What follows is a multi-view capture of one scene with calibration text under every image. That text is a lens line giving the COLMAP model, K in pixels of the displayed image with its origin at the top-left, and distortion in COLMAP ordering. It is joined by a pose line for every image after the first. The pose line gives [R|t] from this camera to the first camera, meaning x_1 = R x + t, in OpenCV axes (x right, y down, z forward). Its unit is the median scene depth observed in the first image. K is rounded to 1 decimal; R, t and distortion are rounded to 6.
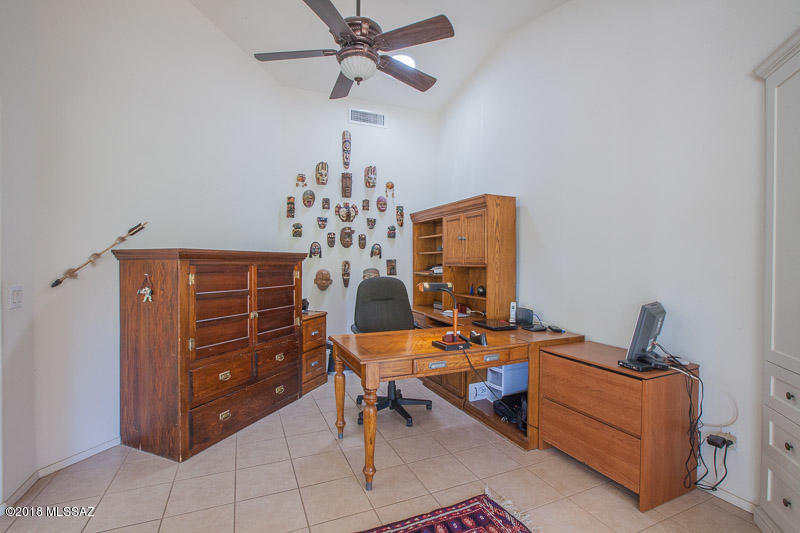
lens RADIAL K [[367.0, 0, 400.0], [0, 367.0, 266.5], [0, 0, 1]] dist [-0.018455, 0.000661]
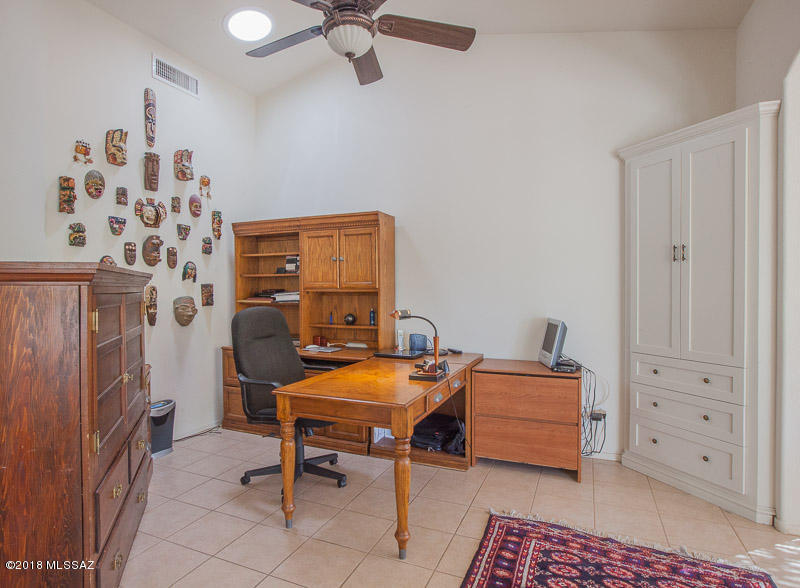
lens RADIAL K [[451.7, 0, 379.7], [0, 451.7, 293.5], [0, 0, 1]] dist [-0.015650, 0.003026]
pose [[0.749558, -0.015059, 0.661767, -0.380048], [0.014432, 0.999875, 0.006405, -0.001399], [-0.661781, 0.004750, 0.749682, 0.121687]]
